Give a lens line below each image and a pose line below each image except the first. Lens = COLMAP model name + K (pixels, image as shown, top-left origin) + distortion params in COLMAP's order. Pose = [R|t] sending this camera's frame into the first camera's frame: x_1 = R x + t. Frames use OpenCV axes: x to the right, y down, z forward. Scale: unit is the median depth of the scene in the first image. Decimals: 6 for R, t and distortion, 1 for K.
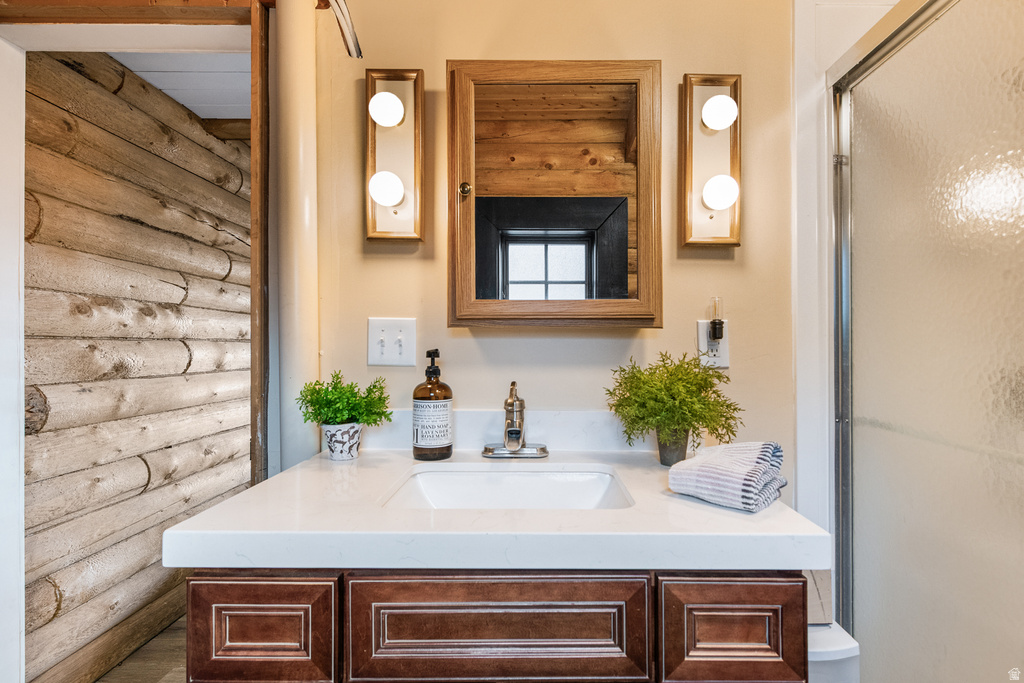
lens RADIAL K [[457.9, 0, 503.2], [0, 457.9, 340.8], [0, 0, 1]] dist [0.001950, -0.001734]
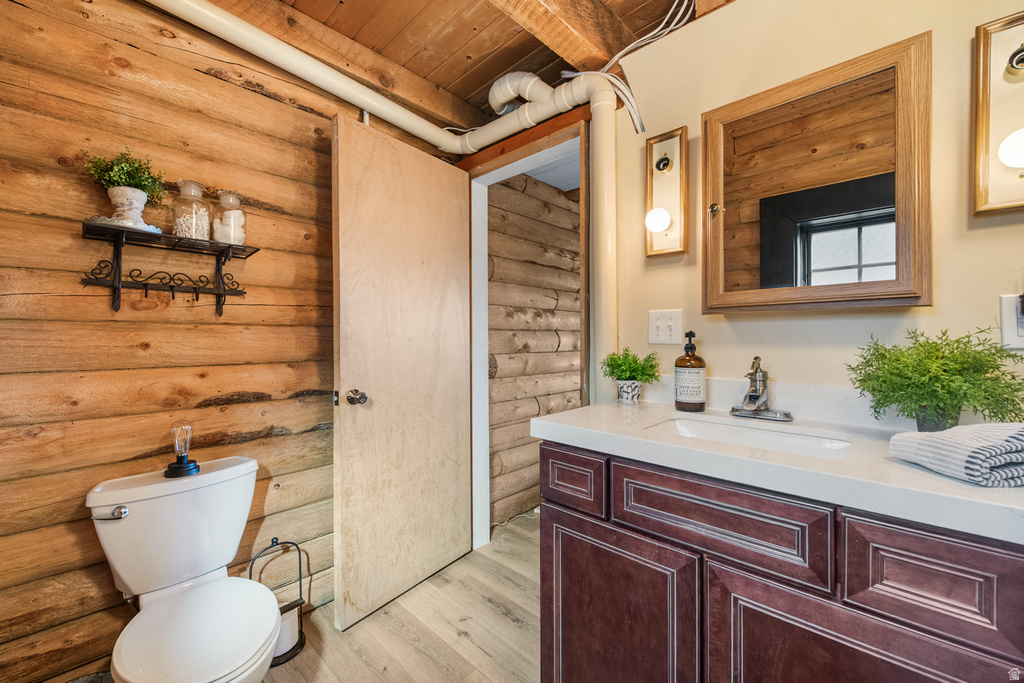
lens RADIAL K [[407.8, 0, 515.1], [0, 407.8, 341.7], [0, 0, 1]] dist [-0.003702, -0.000347]
pose [[0.725268, 0.000860, -0.688466, 0.289672], [0.007669, 0.999927, 0.009329, 0.032477], [0.688424, -0.012046, 0.725208, -0.230413]]
